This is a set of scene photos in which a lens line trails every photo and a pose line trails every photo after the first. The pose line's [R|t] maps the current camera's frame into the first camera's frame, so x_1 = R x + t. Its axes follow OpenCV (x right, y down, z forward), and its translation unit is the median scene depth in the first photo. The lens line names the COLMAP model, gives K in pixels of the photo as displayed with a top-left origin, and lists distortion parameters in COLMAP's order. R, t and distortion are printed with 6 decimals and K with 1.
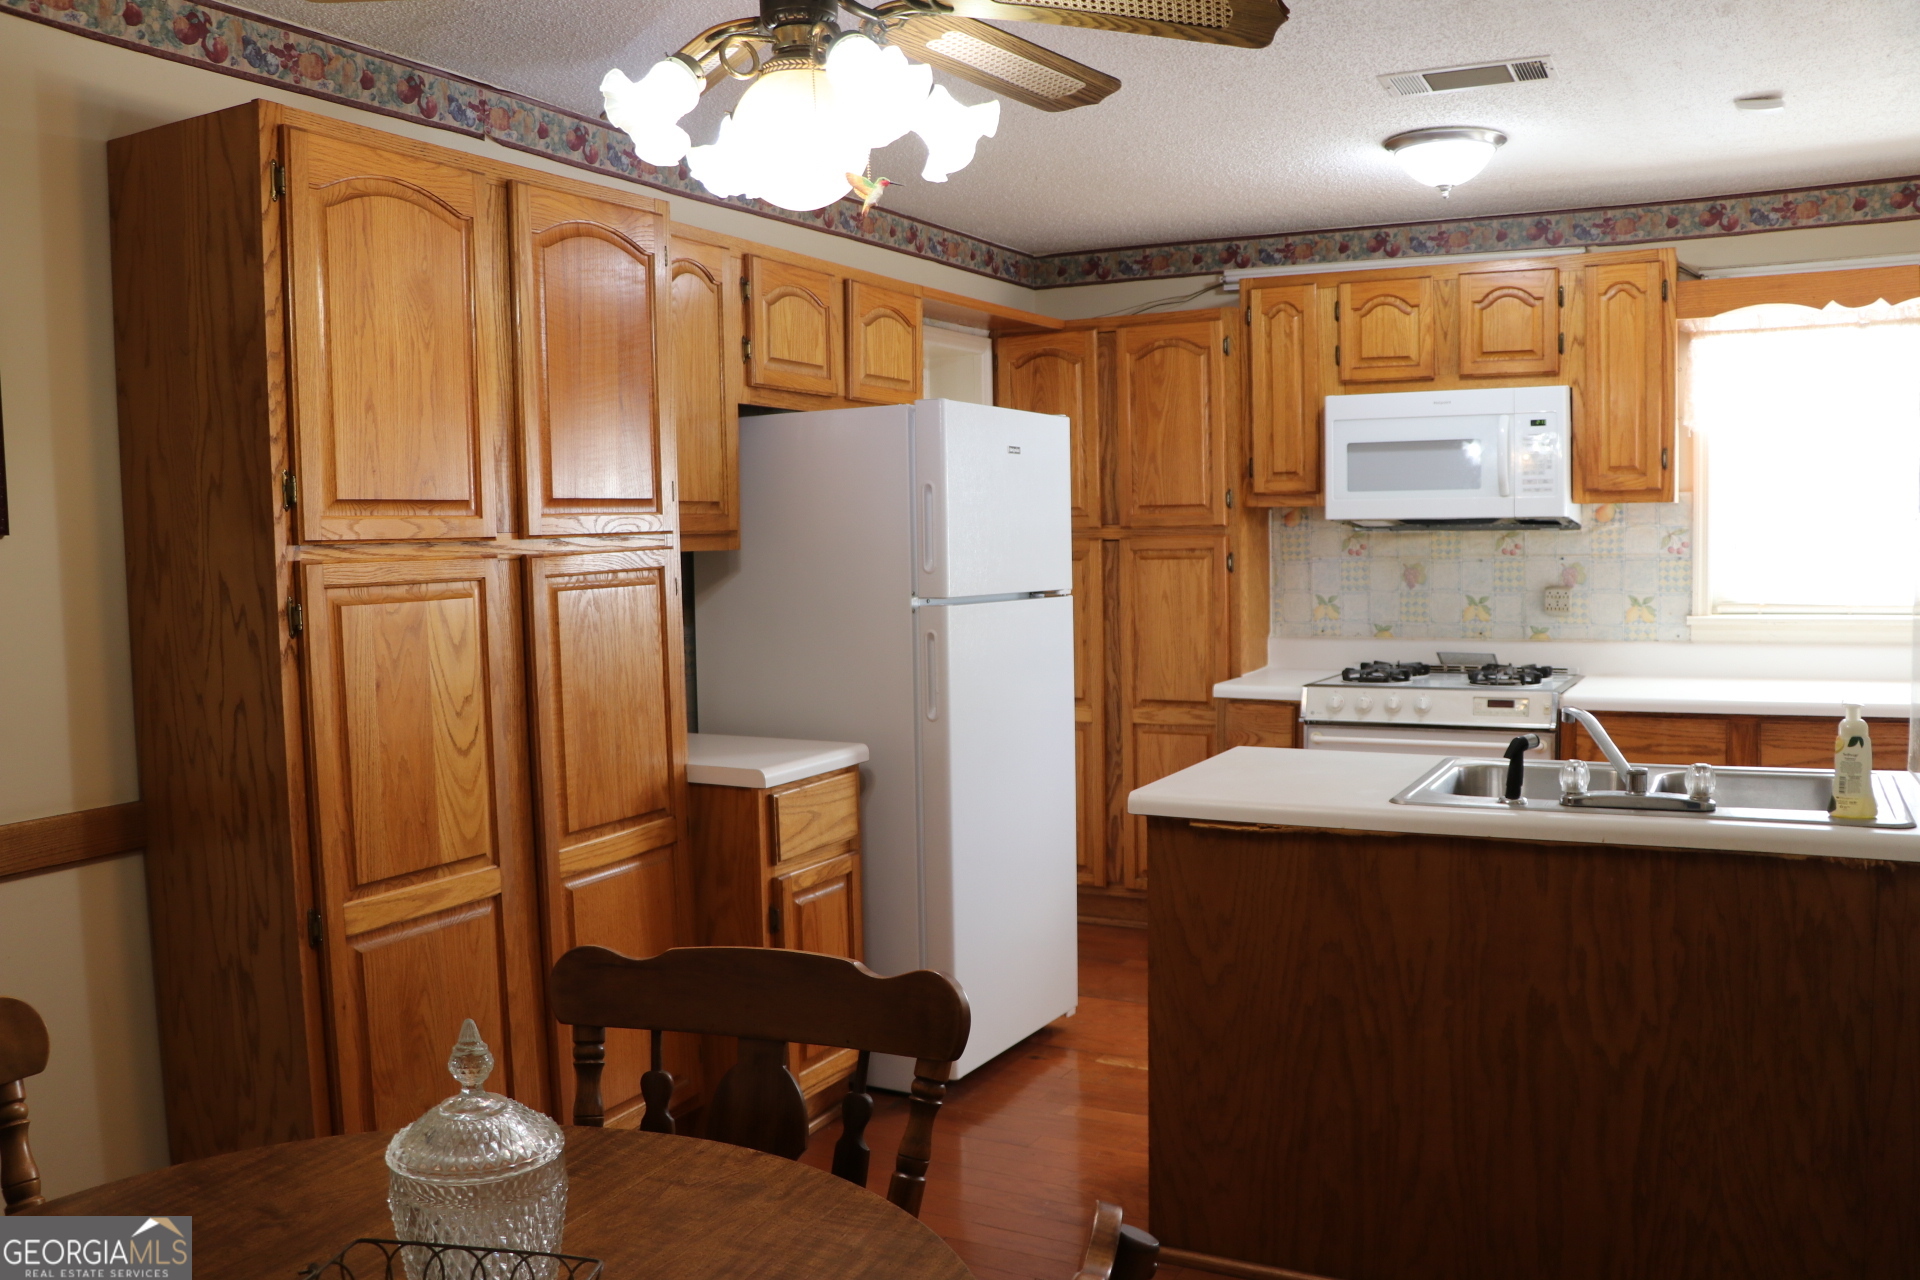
lens RADIAL K [[1569.5, 0, 949.3], [0, 1569.5, 654.3], [0, 0, 1]] dist [-0.185408, 0.154431]
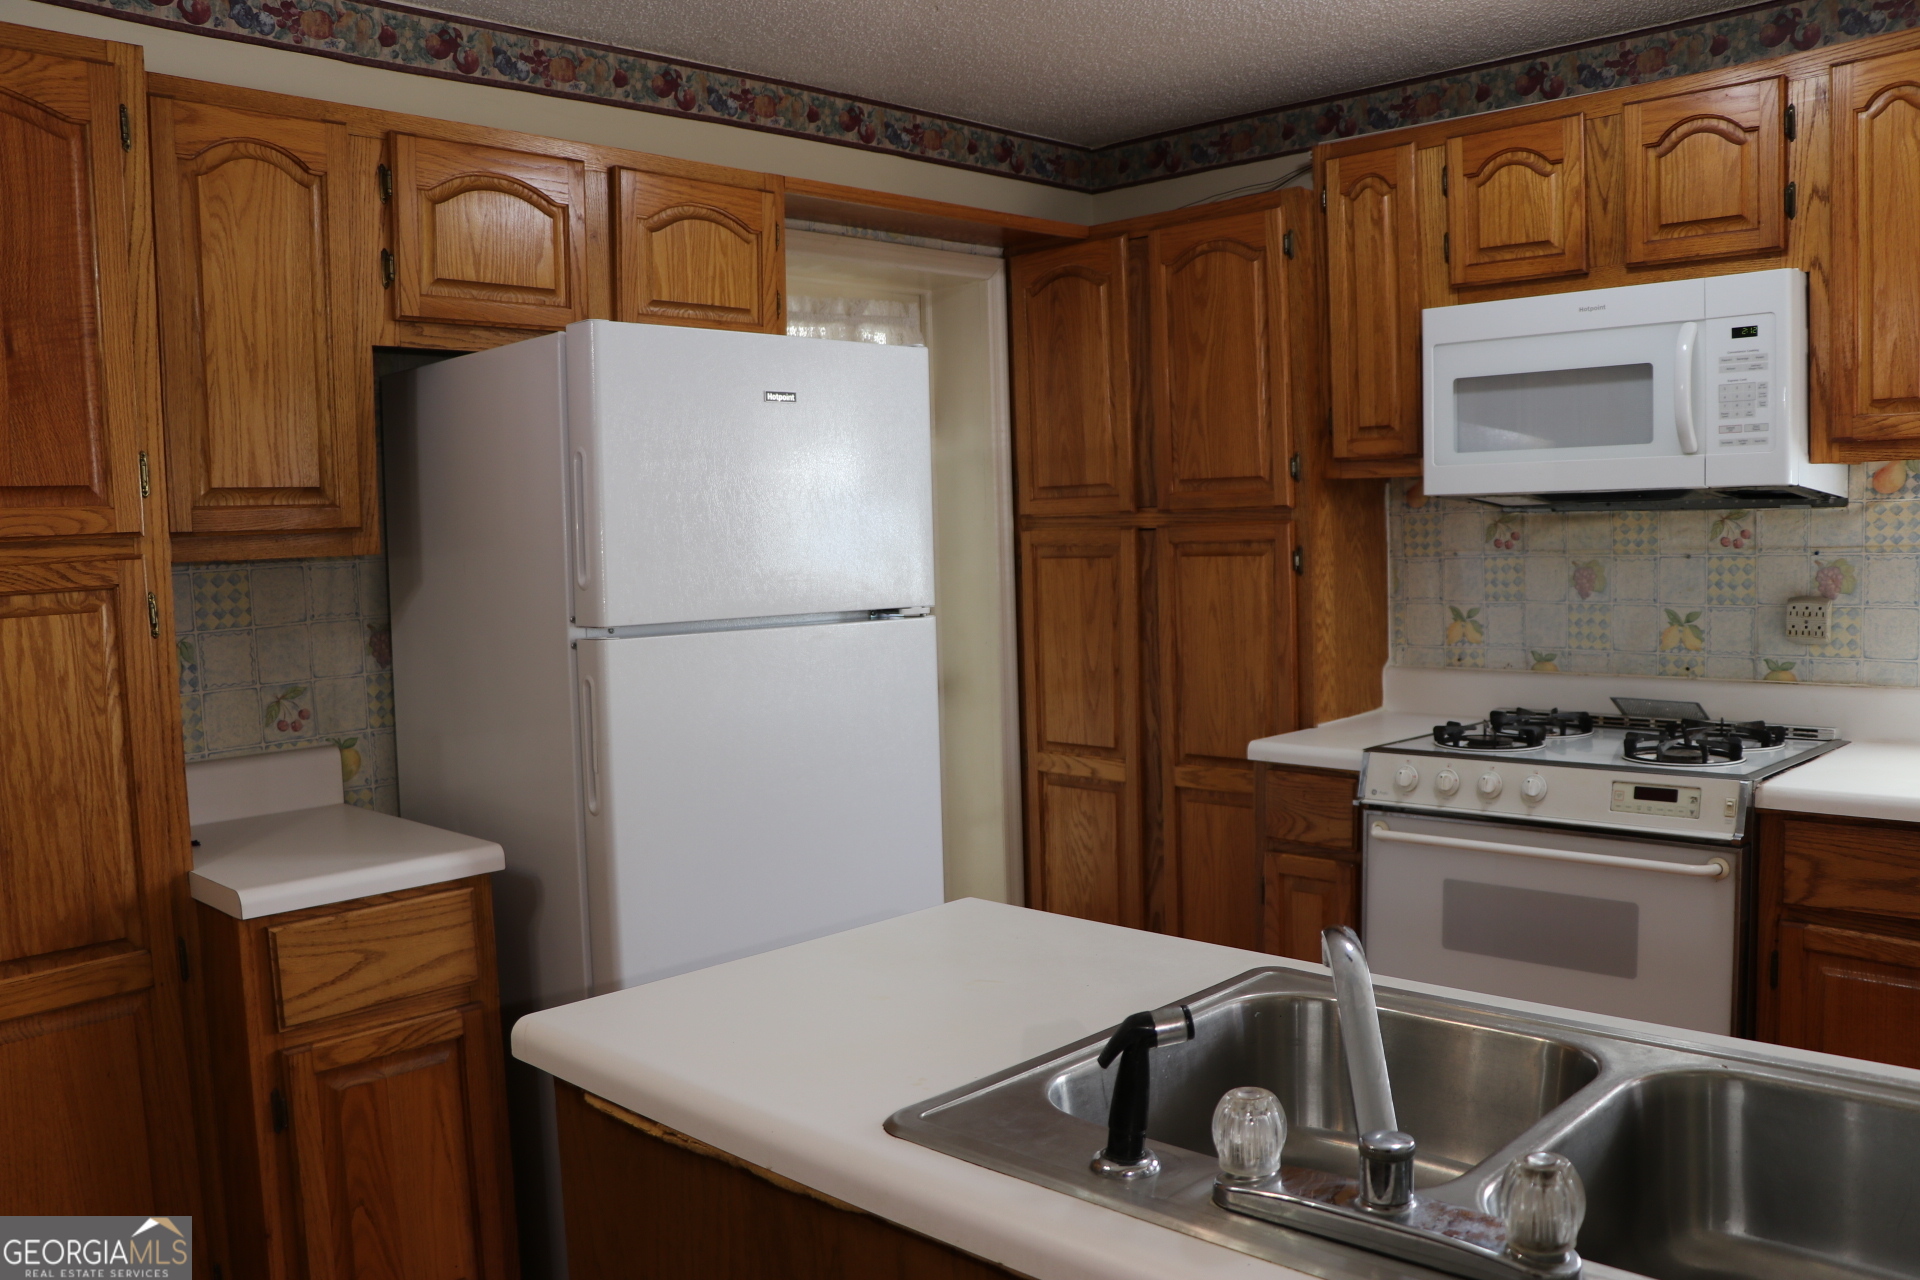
lens RADIAL K [[1569.5, 0, 955.6], [0, 1569.5, 650.7], [0, 0, 1]] dist [-0.185408, 0.154431]
pose [[0.961661, 0.011649, -0.273992, 0.234021], [-0.009700, 0.999917, 0.008468, -0.024757], [0.274068, -0.005485, 0.961695, 0.316353]]
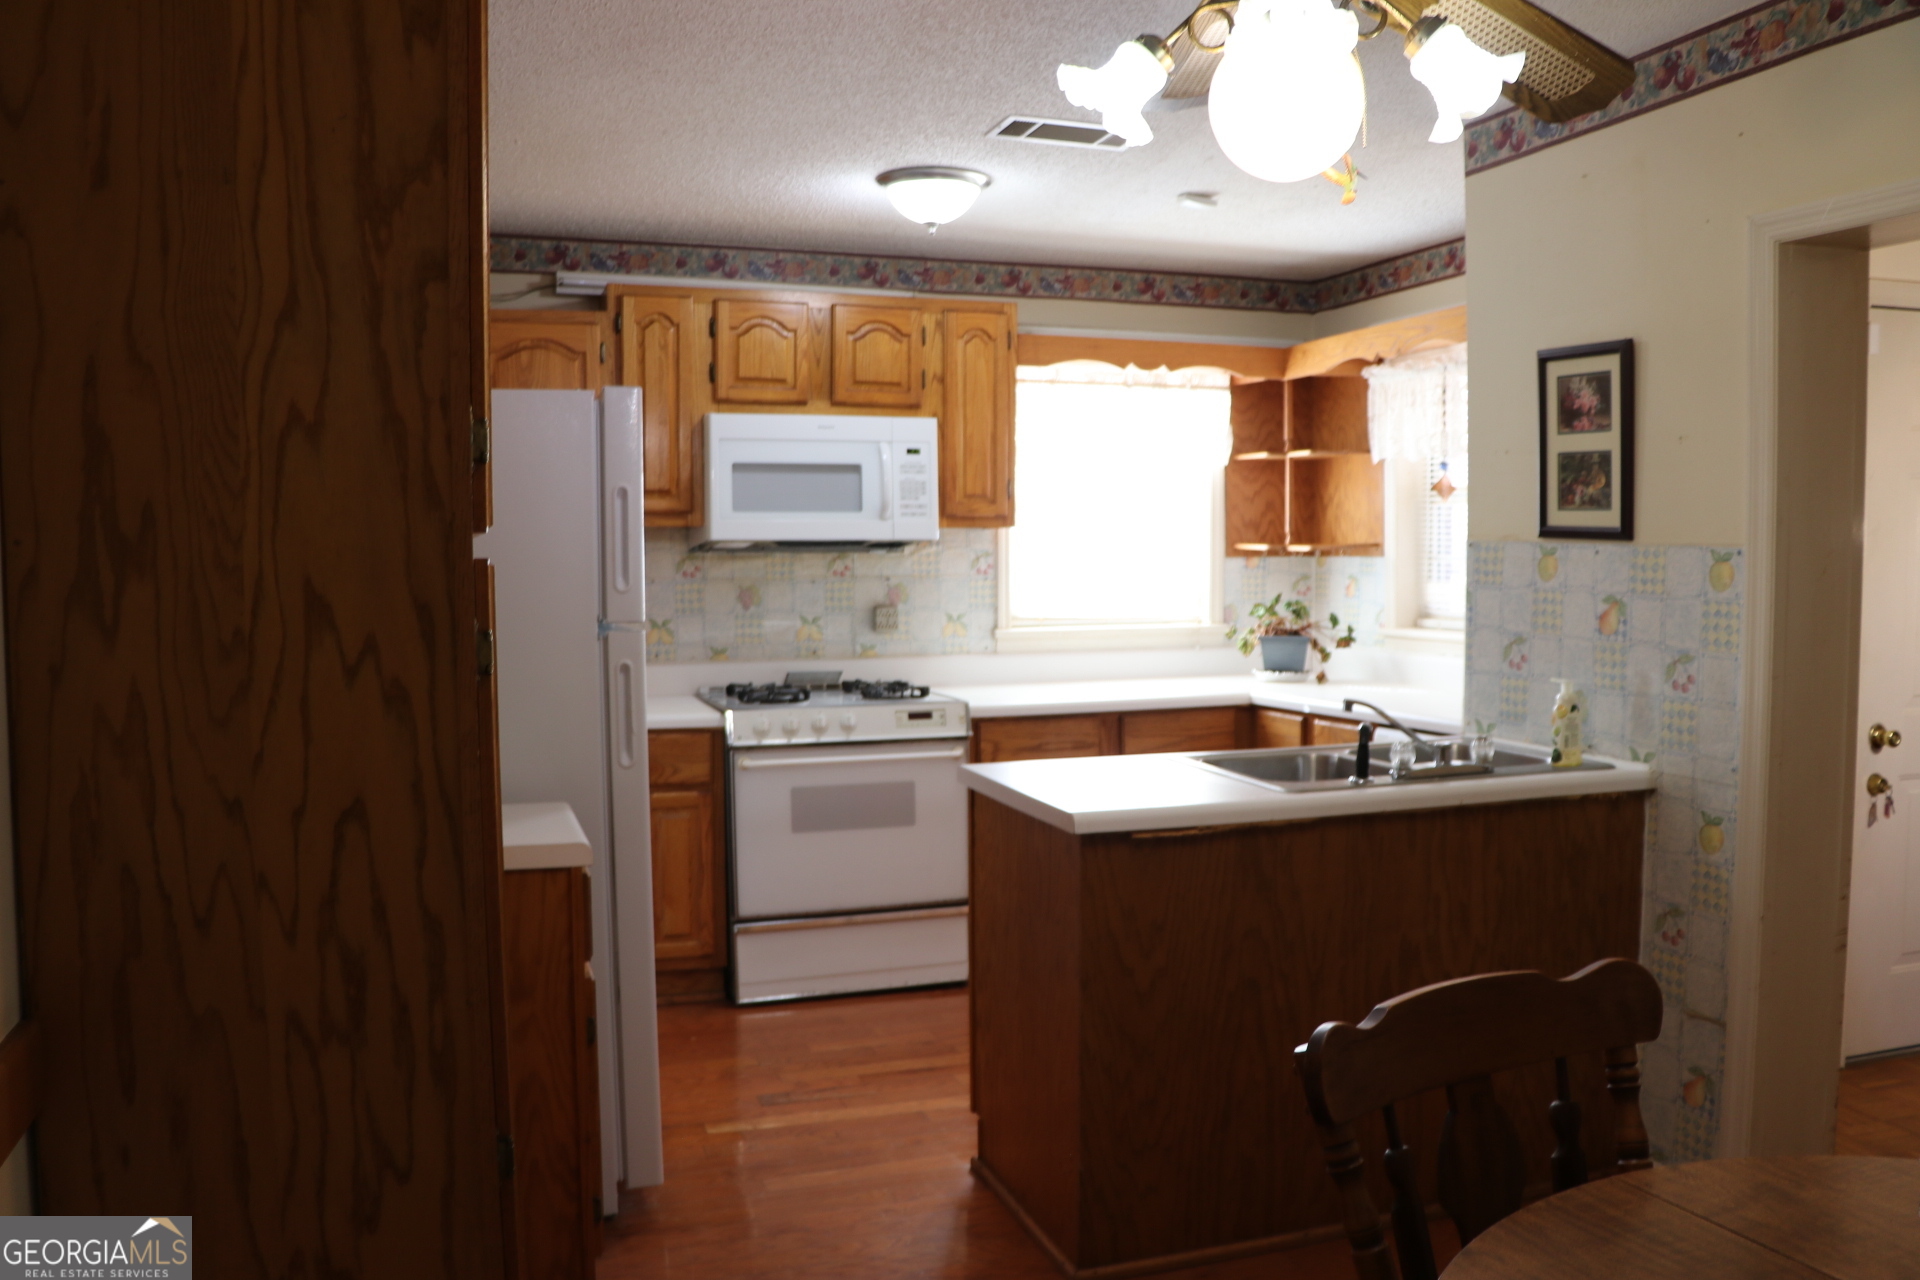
lens RADIAL K [[1569.5, 0, 946.5], [0, 1569.5, 640.7], [0, 0, 1]] dist [-0.185408, 0.154431]
pose [[0.683739, -0.024513, 0.729315, -0.376751], [0.046386, 0.998874, -0.009914, -0.007186], [-0.728251, 0.040609, 0.684107, 0.226228]]
